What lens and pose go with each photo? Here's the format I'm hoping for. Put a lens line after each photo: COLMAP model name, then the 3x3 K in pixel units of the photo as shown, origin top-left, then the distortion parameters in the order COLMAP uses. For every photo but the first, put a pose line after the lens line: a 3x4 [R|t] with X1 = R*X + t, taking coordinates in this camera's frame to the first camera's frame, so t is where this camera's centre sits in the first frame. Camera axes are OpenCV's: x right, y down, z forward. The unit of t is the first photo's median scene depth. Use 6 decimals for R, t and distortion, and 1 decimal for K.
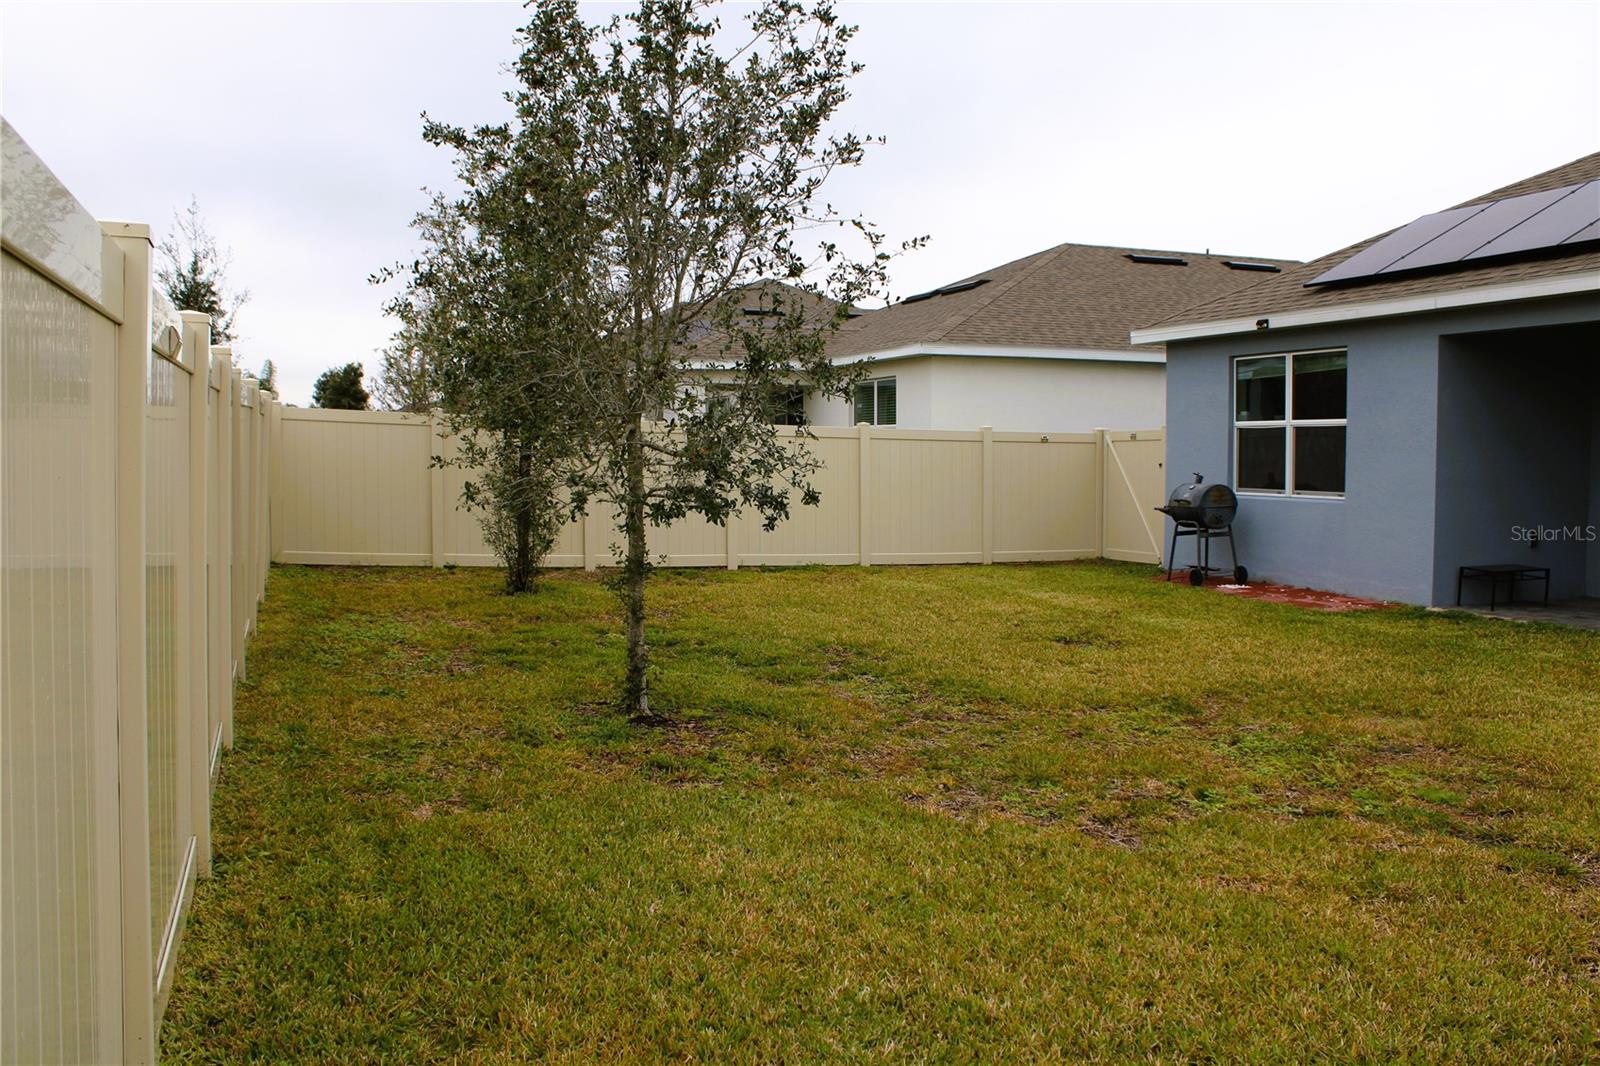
lens RADIAL K [[1349.8, 0, 796.9], [0, 1349.8, 538.6], [0, 0, 1]] dist [-0.168997, 0.162307]
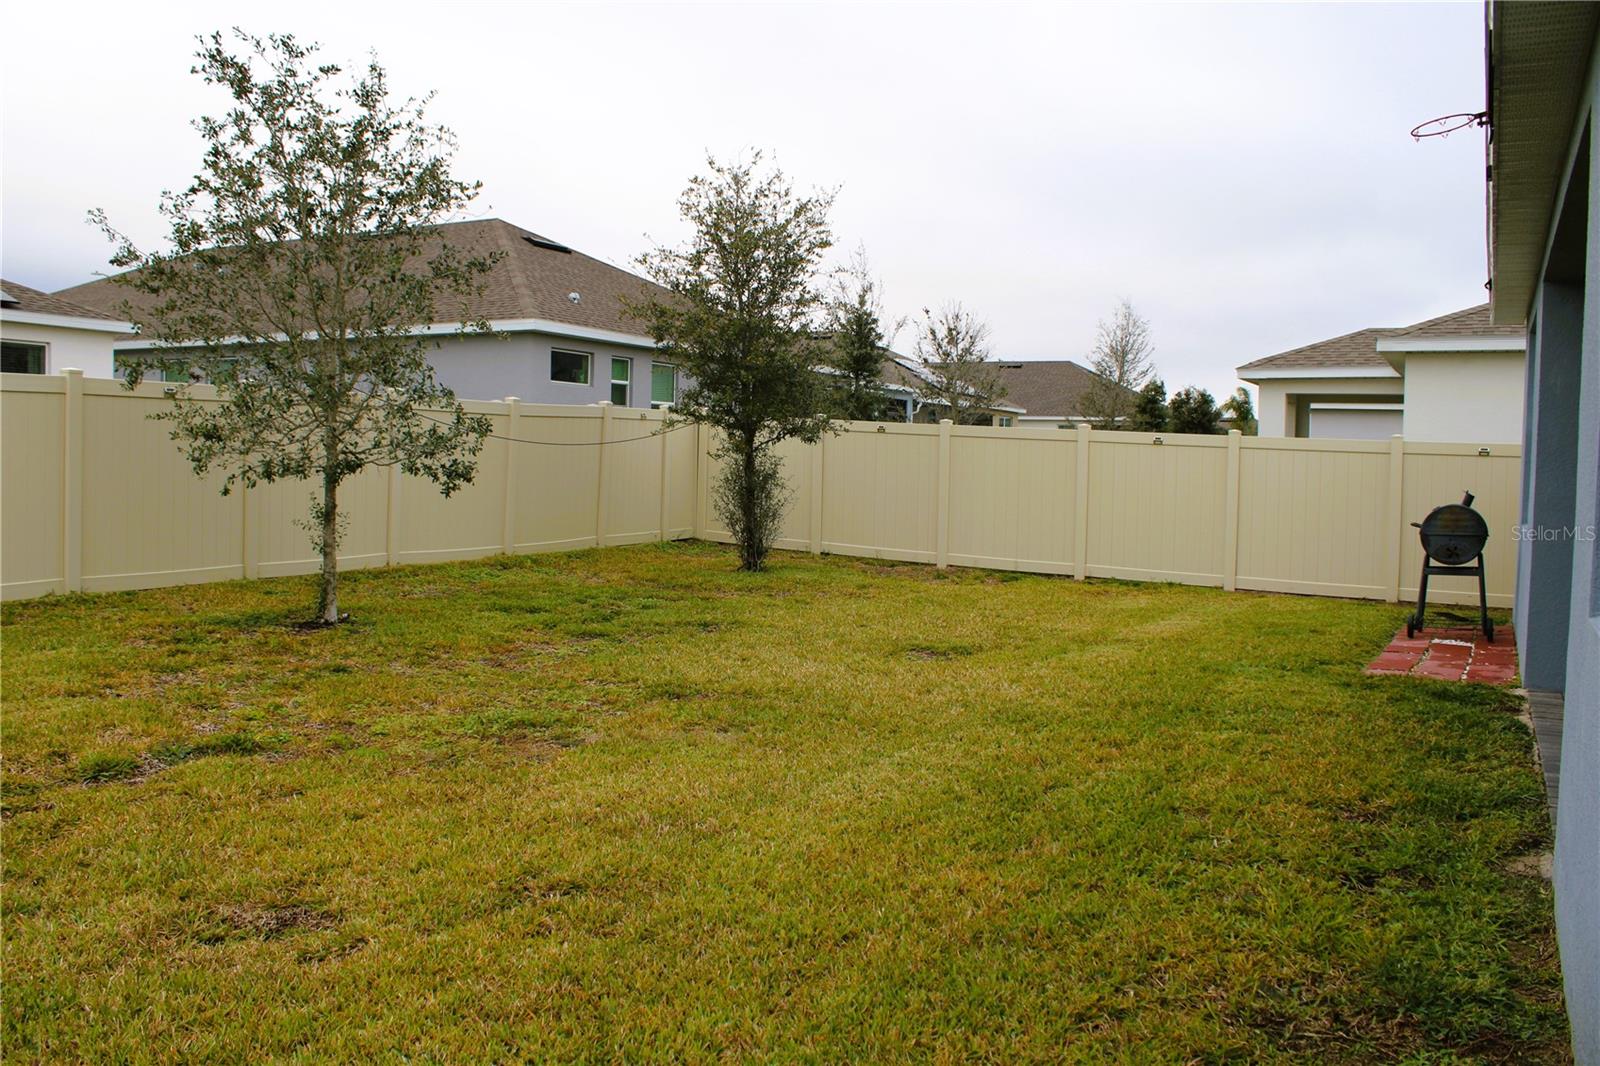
lens RADIAL K [[1349.8, 0, 796.9], [0, 1349.8, 538.6], [0, 0, 1]] dist [-0.168997, 0.162307]
pose [[0.671717, 0.058541, -0.738491, 0.745074], [-0.074724, 0.997143, 0.011077, -0.002806], [0.737029, 0.047742, 0.674172, 0.275704]]
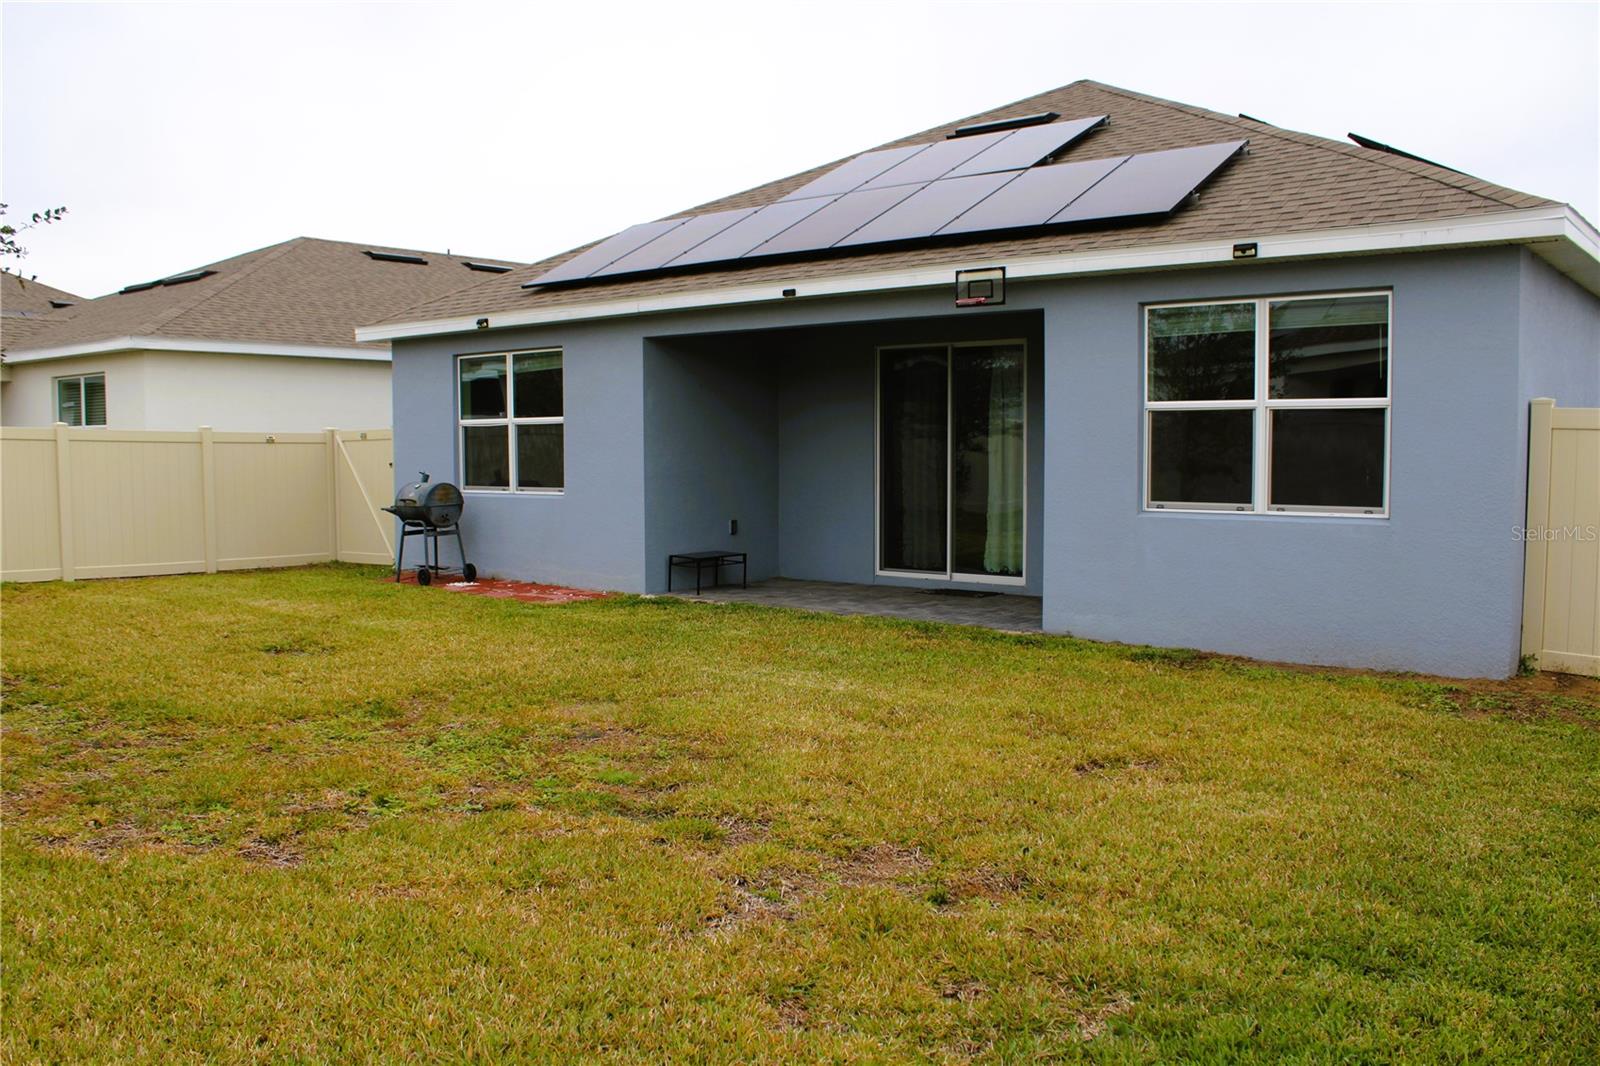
lens RADIAL K [[1349.8, 0, 796.9], [0, 1349.8, 538.6], [0, 0, 1]] dist [-0.168997, 0.162307]
pose [[0.857817, -0.035956, 0.512696, 0.035255], [0.036115, 0.999301, 0.009657, 0.001206], [-0.512685, 0.010232, 0.858516, 0.003470]]
